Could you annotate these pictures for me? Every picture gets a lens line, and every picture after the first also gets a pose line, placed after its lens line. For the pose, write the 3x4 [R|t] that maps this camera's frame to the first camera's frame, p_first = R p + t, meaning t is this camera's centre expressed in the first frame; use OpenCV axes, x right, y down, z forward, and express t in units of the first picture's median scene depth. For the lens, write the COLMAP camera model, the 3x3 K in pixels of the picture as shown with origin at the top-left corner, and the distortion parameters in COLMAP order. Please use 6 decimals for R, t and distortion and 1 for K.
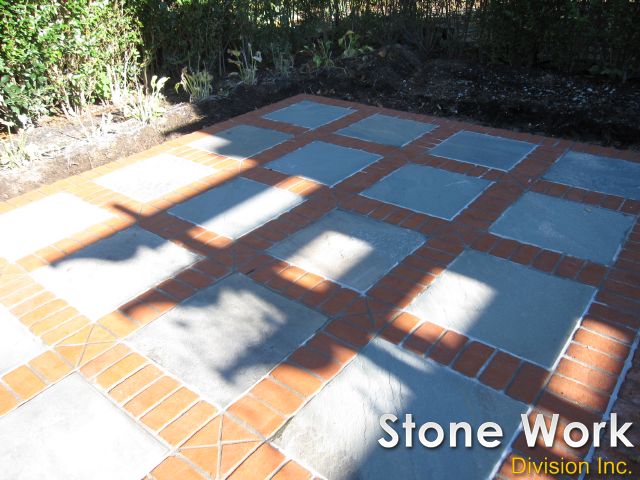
lens RADIAL K [[517.5, 0, 320.0], [0, 517.5, 240.0], [0, 0, 1]] dist [-0.105365, -0.004250]
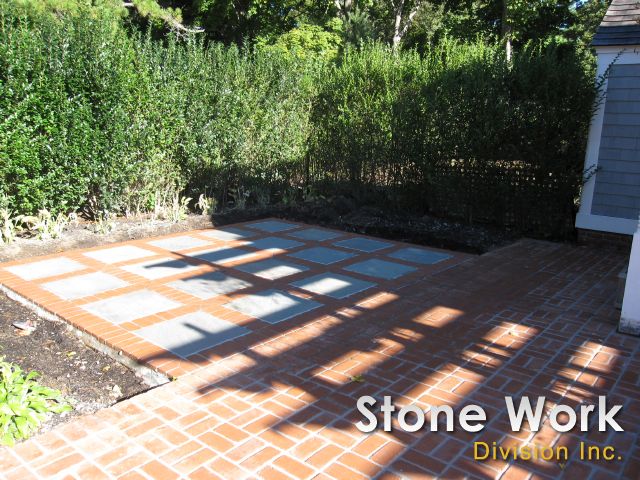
lens RADIAL K [[517.5, 0, 320.0], [0, 517.5, 240.0], [0, 0, 1]] dist [-0.105365, -0.004250]
pose [[0.997092, 0.070295, 0.029433, 0.080750], [-0.058728, 0.954896, -0.291077, 0.275196], [-0.048566, 0.288502, 0.956247, -0.606583]]
